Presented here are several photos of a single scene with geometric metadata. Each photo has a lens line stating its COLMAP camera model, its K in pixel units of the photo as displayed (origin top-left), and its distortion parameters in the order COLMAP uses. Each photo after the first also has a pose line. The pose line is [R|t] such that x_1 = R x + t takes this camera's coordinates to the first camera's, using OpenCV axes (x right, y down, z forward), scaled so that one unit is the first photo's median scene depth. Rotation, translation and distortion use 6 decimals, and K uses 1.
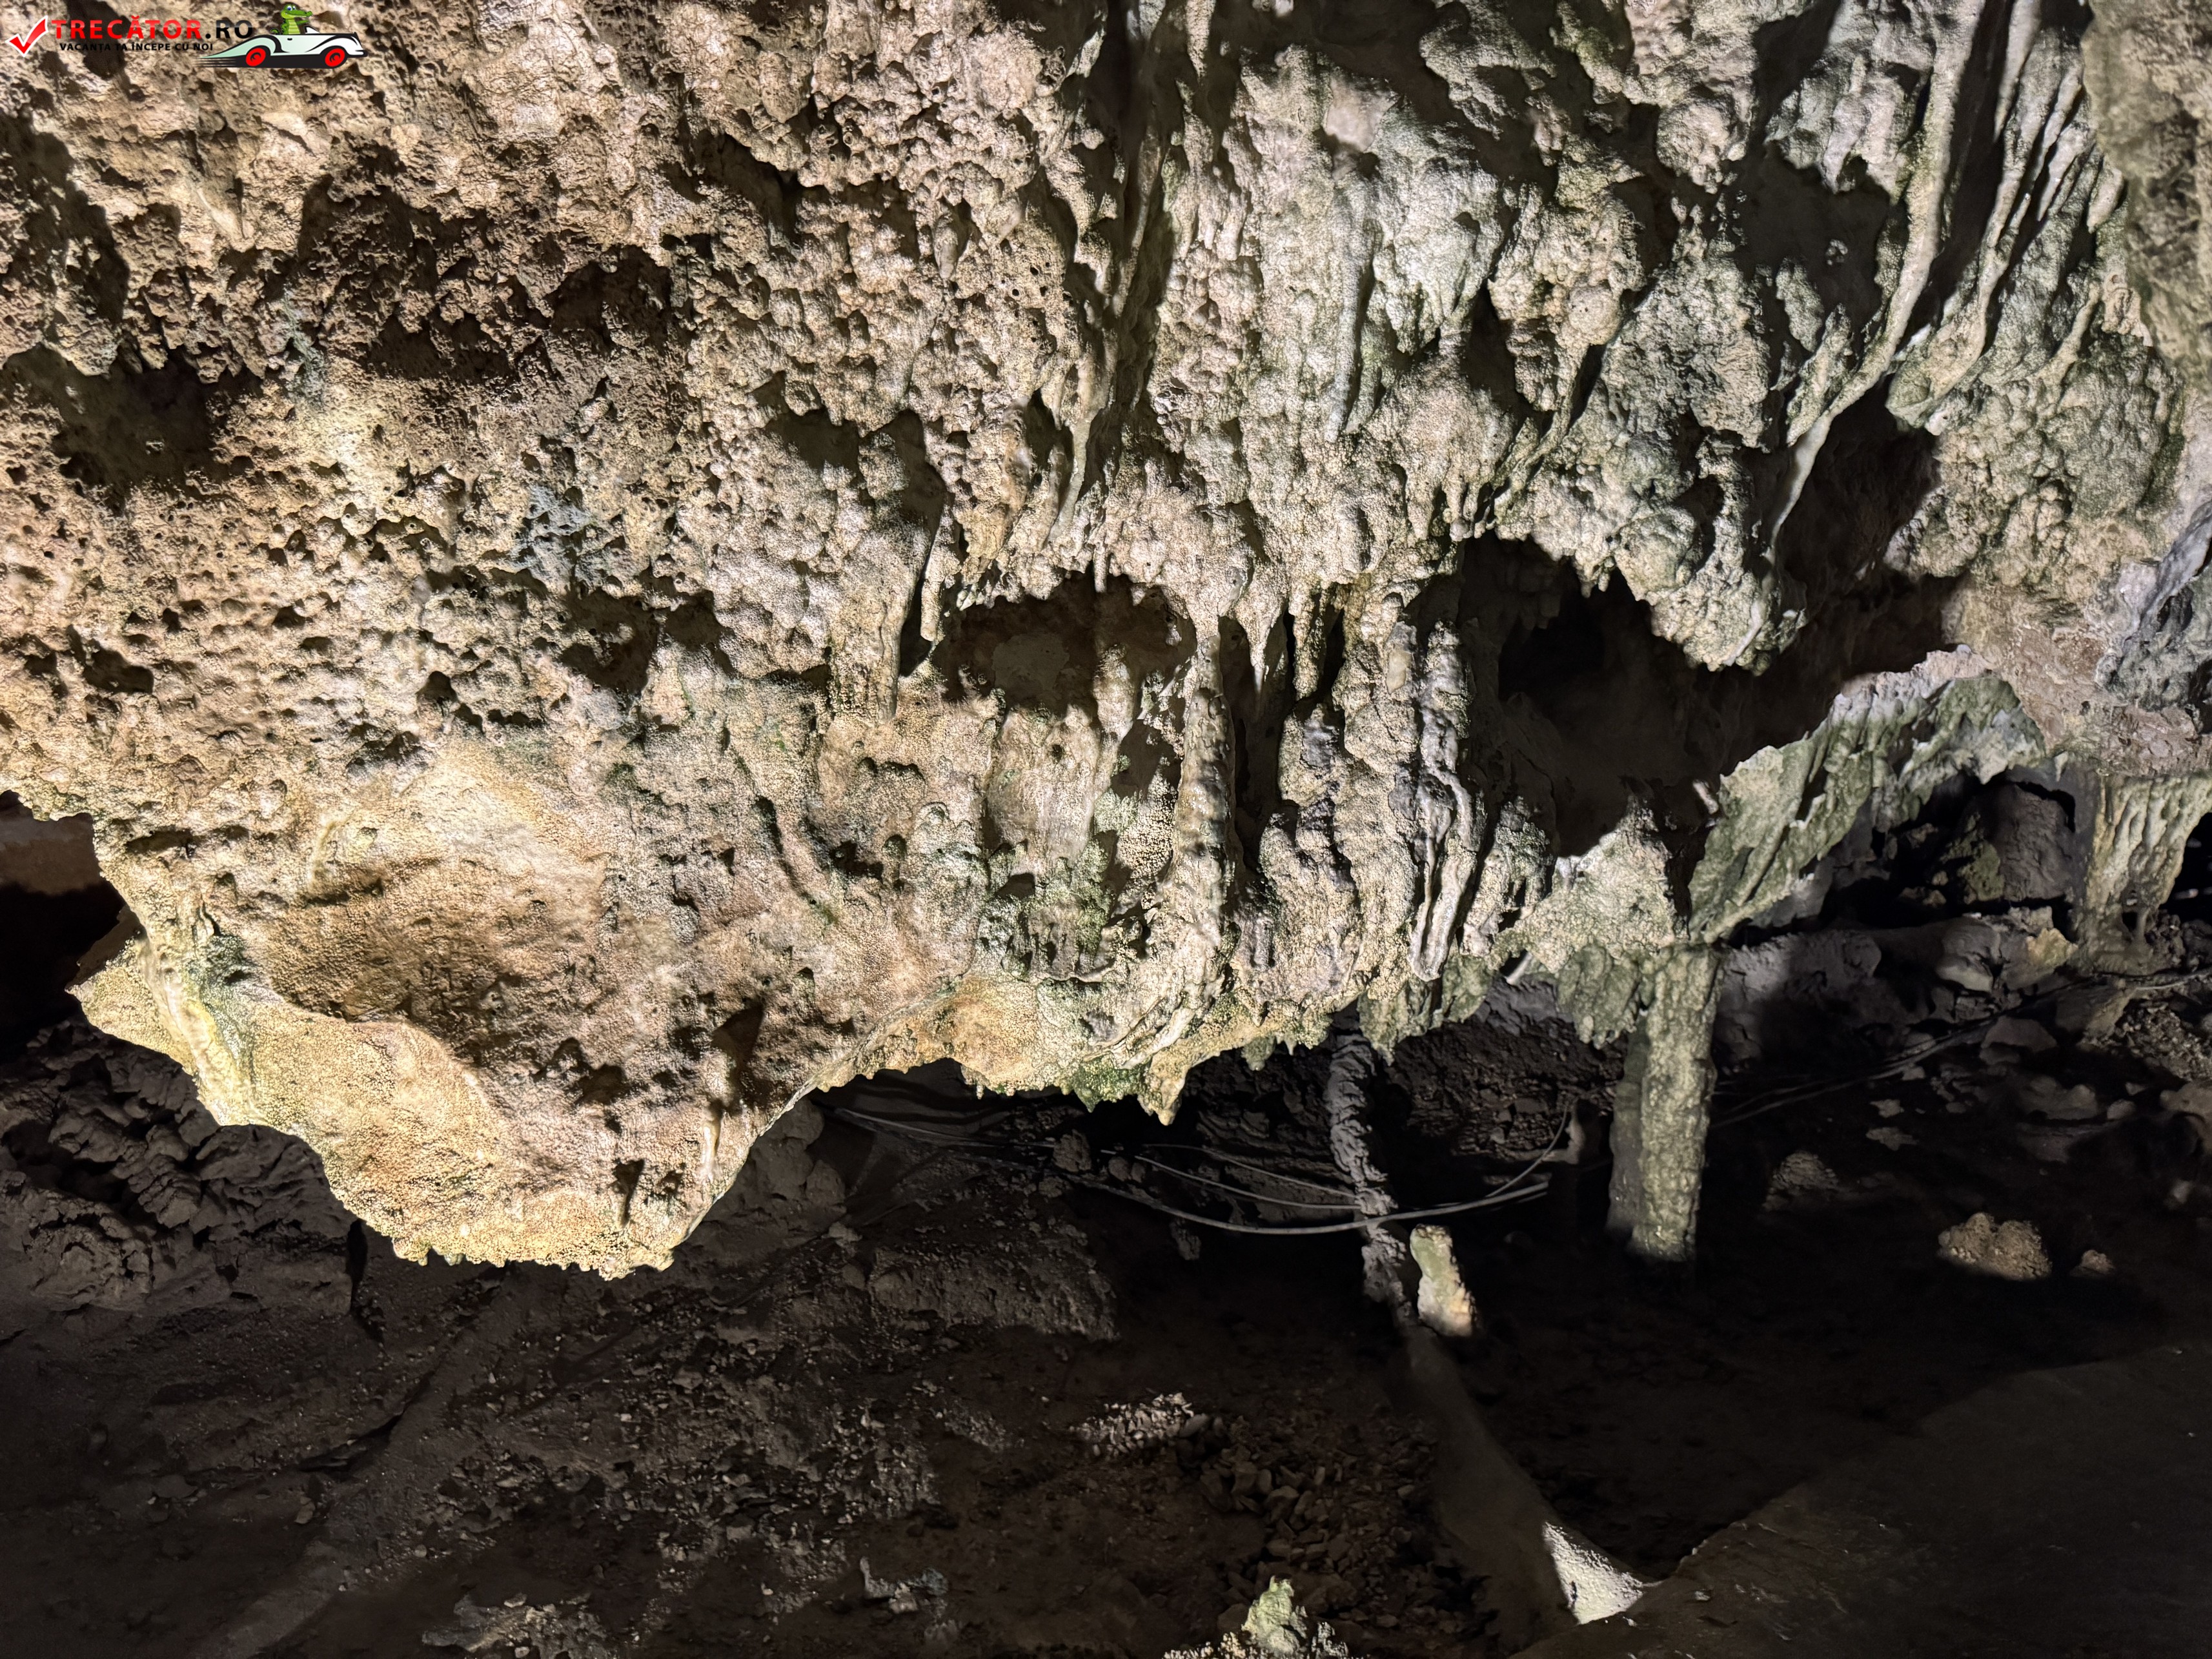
lens RADIAL K [[1546.3, 0, 1106.0], [0, 1546.3, 829.5], [0, 0, 1]] dist [-0.002291, -0.007412]
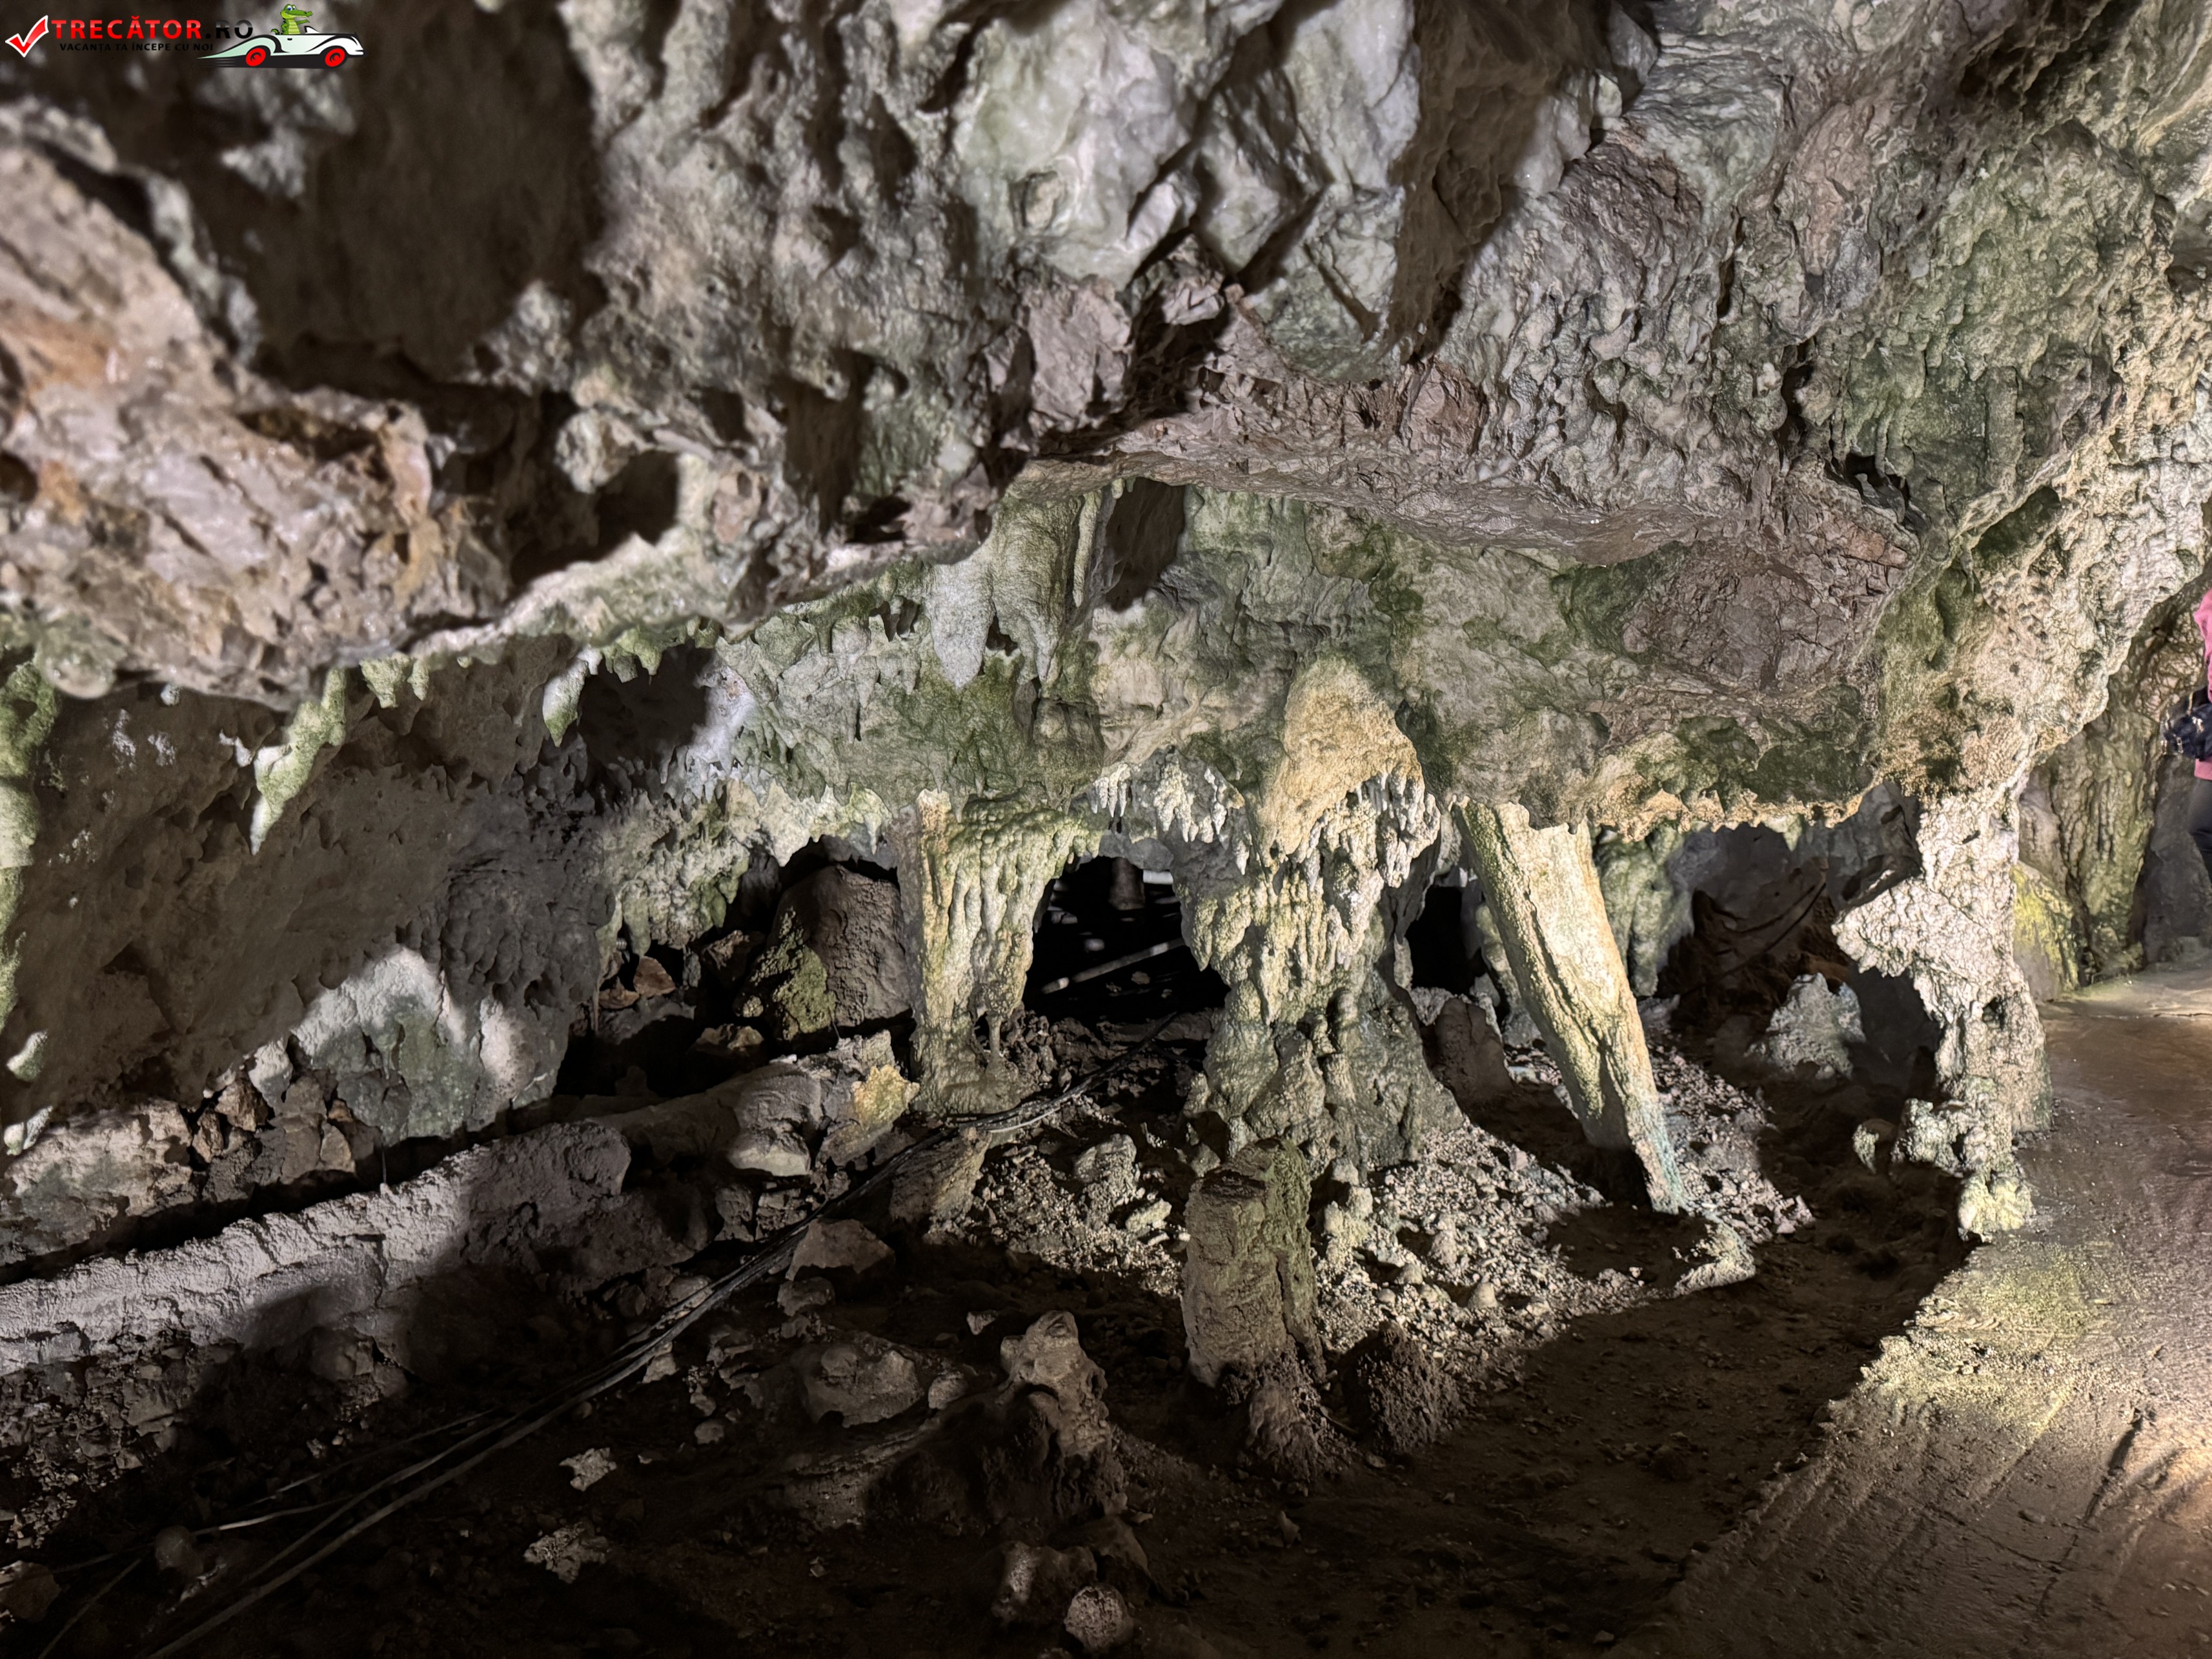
lens RADIAL K [[1546.3, 0, 1106.0], [0, 1546.3, 829.5], [0, 0, 1]] dist [-0.002291, -0.007412]
pose [[0.819594, -0.068270, 0.568862, 0.311289], [0.115082, 0.992257, -0.046724, 0.003271], [-0.561268, 0.103760, 0.821104, 0.368774]]
